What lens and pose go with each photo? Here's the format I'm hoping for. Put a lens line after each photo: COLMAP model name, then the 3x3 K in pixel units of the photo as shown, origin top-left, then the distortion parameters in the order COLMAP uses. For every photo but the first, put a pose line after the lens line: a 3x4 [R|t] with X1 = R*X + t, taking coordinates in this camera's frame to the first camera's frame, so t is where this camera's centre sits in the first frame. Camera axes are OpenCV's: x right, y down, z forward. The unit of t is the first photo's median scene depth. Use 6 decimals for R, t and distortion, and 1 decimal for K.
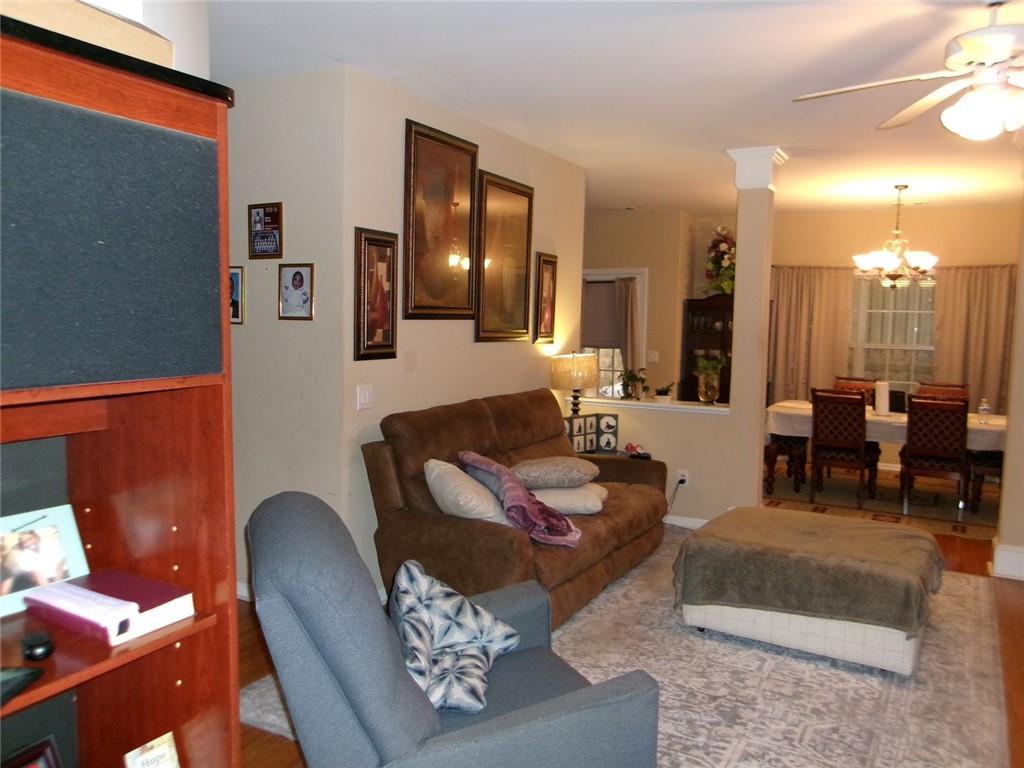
lens RADIAL K [[804.8, 0, 504.3], [0, 804.8, 378.4], [0, 0, 1]] dist [-0.013378, 0.039257]
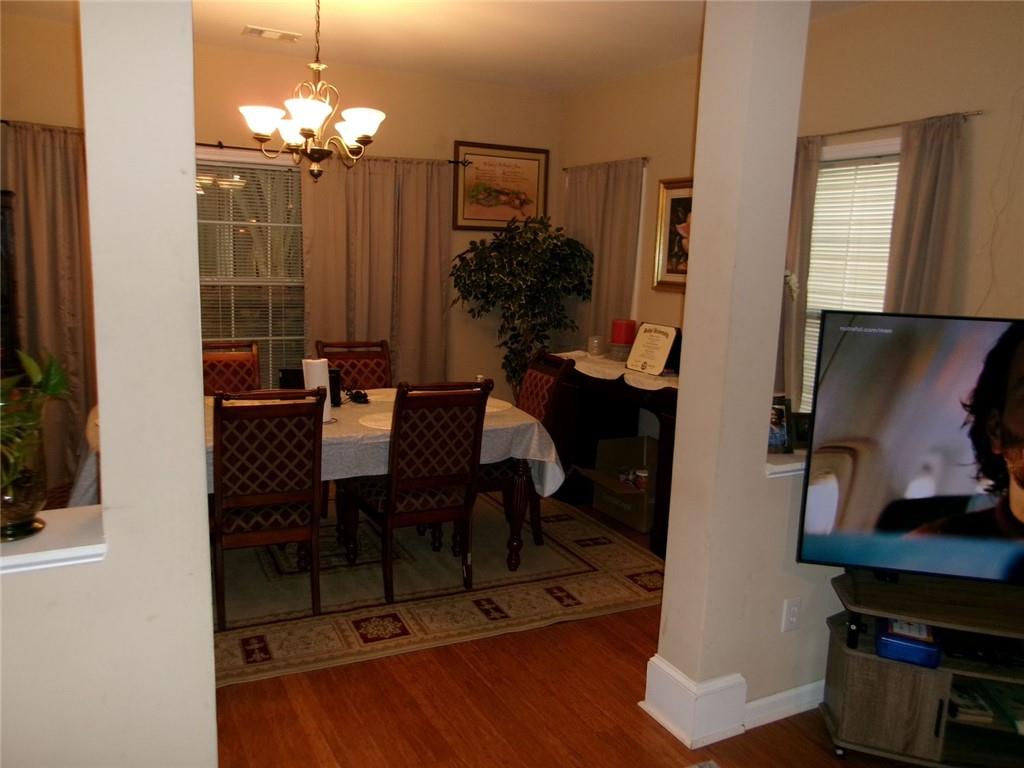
lens RADIAL K [[804.8, 0, 510.2], [0, 804.8, 375.9], [0, 0, 1]] dist [-0.013378, 0.039257]
pose [[0.557137, -0.131166, 0.819996, 0.136590], [0.044190, 0.990731, 0.128452, -0.058956], [-0.829244, -0.035329, 0.557769, 0.763454]]
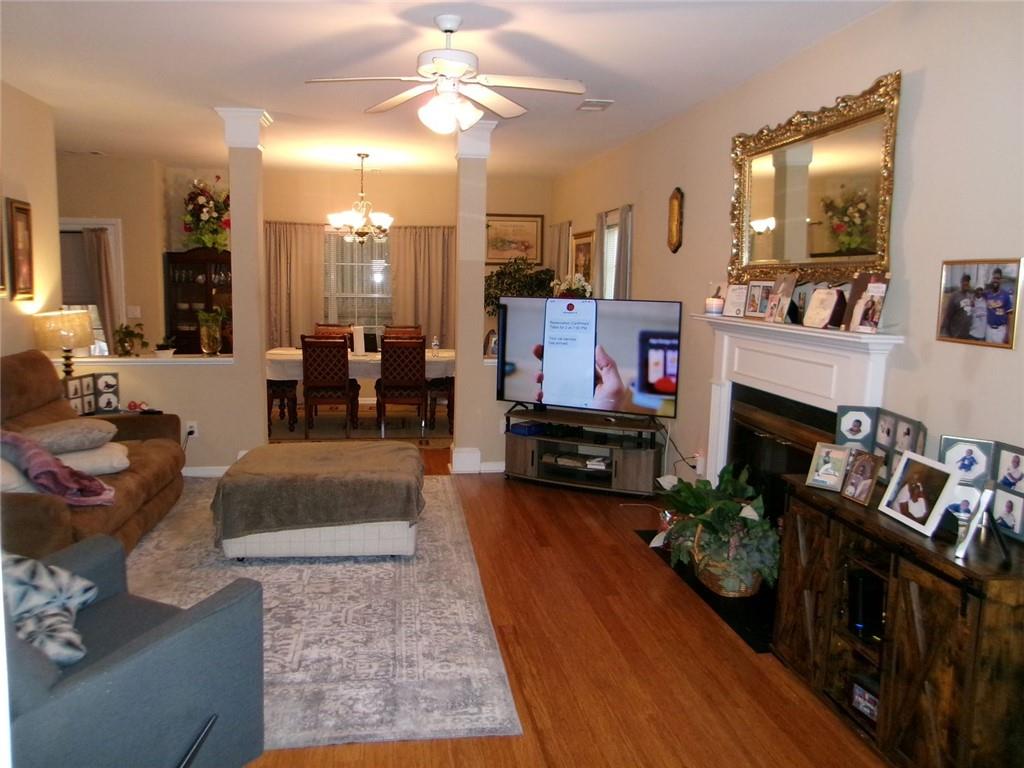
lens RADIAL K [[804.8, 0, 510.2], [0, 804.8, 382.5], [0, 0, 1]] dist [-0.013378, 0.039257]
pose [[0.790307, -0.089555, 0.606131, -0.077997], [0.050765, 0.995430, 0.080883, 0.002915], [-0.610605, -0.033152, 0.791241, -0.056691]]
